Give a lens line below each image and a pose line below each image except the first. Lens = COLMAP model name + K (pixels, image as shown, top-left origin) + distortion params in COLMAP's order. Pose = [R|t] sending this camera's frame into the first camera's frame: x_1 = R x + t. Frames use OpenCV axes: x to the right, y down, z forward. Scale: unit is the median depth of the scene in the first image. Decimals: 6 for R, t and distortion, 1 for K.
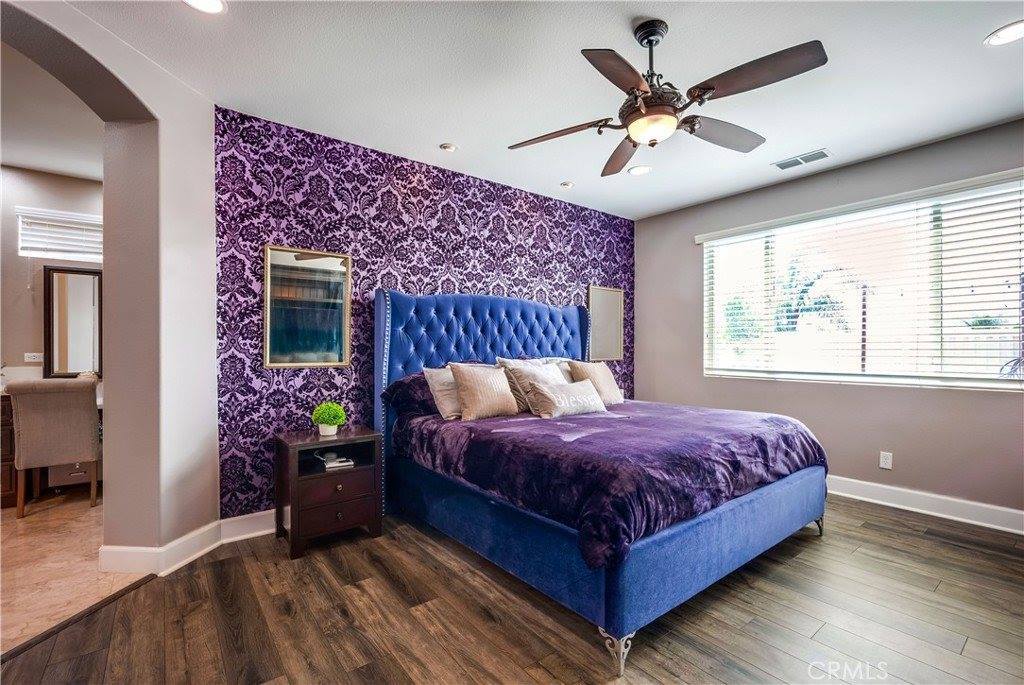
lens RADIAL K [[454.9, 0, 506.2], [0, 454.9, 342.8], [0, 0, 1]] dist [-0.005780, 0.003169]
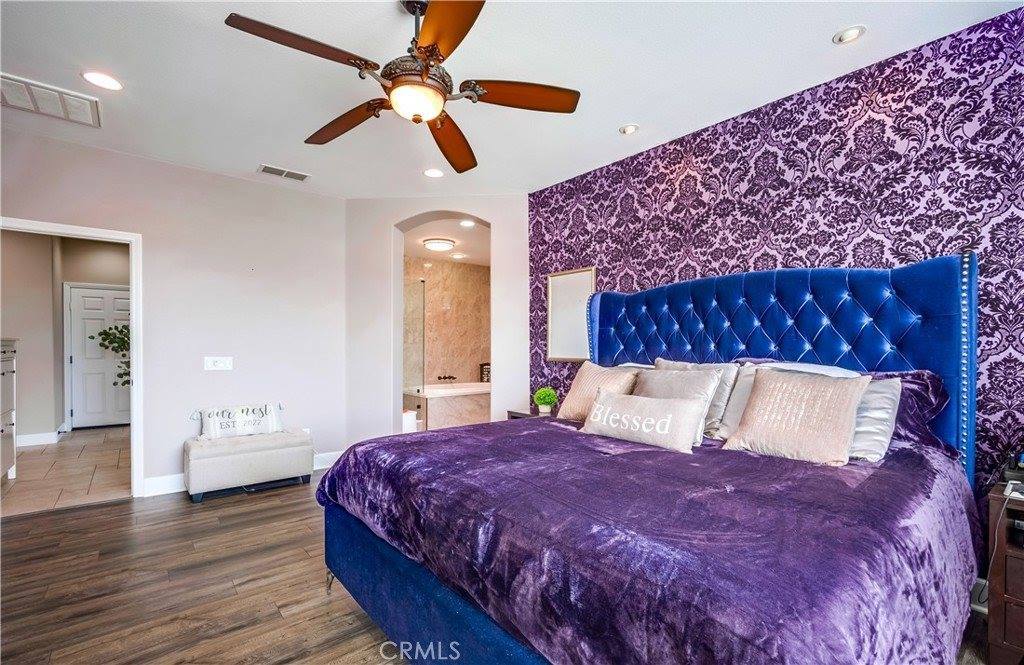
lens RADIAL K [[455.1, 0, 419.7], [0, 455.1, 347.9], [0, 0, 1]] dist [-0.010193, 0.003717]
pose [[-0.092700, 0.003745, -0.995687, 0.706289], [0.007580, 0.999967, 0.003055, 0.006660], [0.995665, -0.007264, -0.092725, 0.547181]]
